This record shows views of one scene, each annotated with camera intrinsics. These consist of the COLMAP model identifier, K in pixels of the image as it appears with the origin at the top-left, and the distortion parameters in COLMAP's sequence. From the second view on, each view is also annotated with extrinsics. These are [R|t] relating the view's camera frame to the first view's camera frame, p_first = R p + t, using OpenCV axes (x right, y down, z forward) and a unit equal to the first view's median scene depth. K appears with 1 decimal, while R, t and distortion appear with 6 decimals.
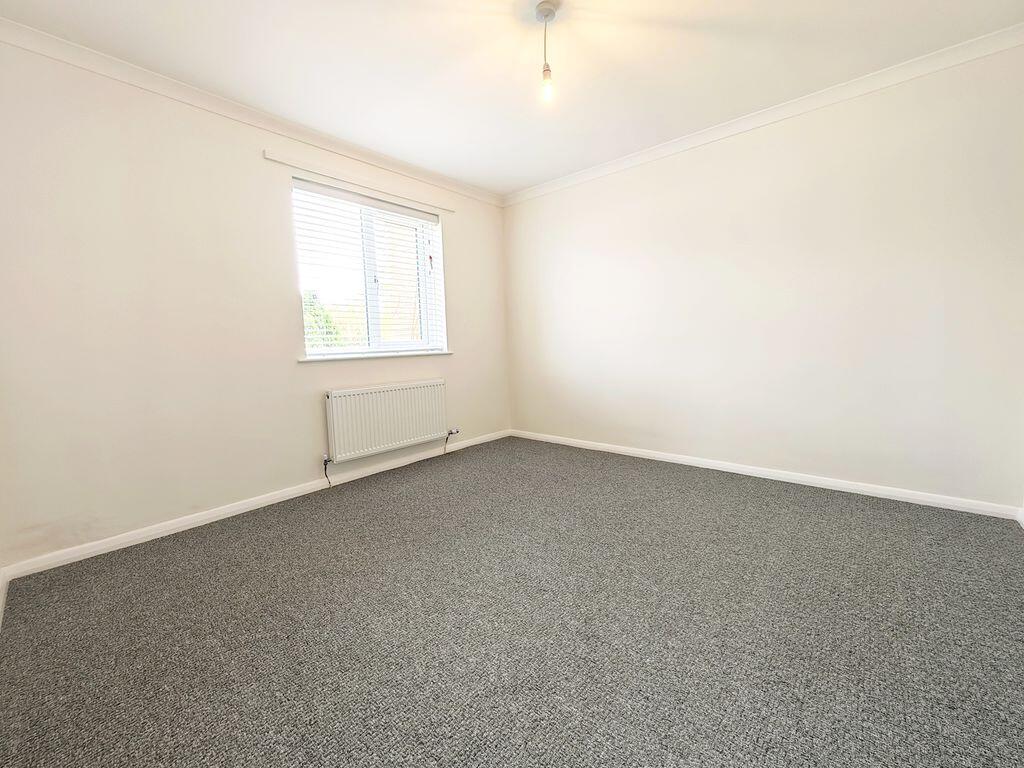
lens RADIAL K [[399.0, 0, 509.4], [0, 399.0, 387.8], [0, 0, 1]] dist [-0.010406, -0.000759]
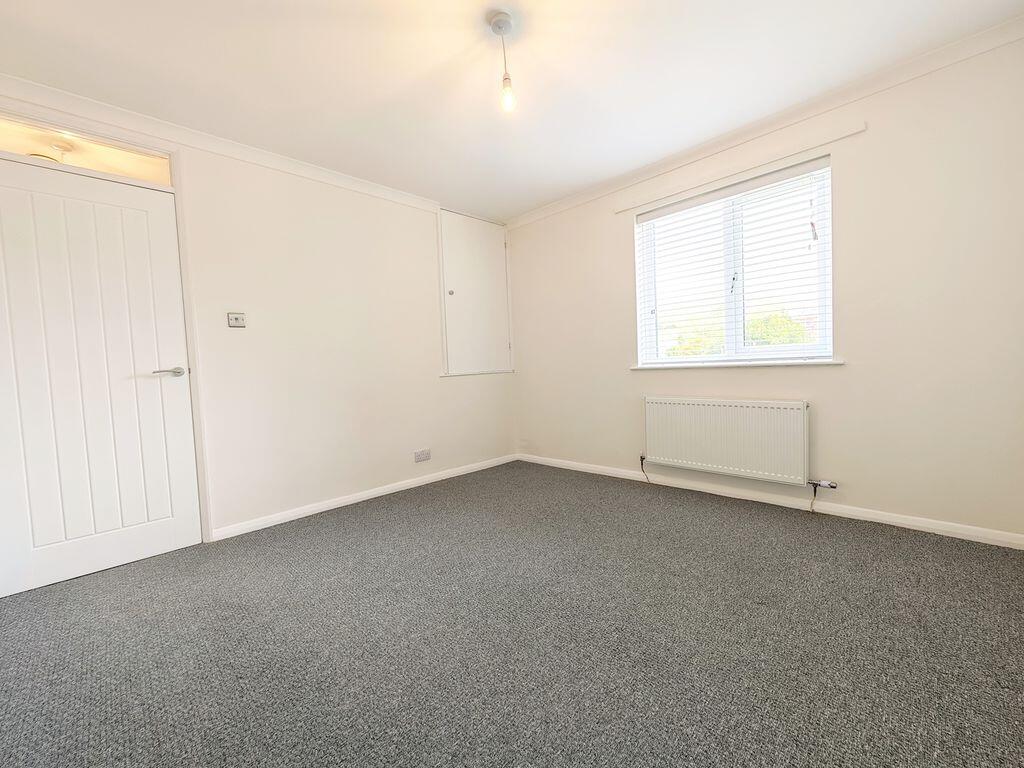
lens RADIAL K [[399.0, 0, 512.2], [0, 399.0, 387.9], [0, 0, 1]] dist [-0.010406, -0.000759]
pose [[-0.042271, 0.091097, -0.994944, 0.591480], [-0.062741, 0.993627, 0.093642, -0.085857], [0.997134, 0.066383, -0.036286, 0.583500]]
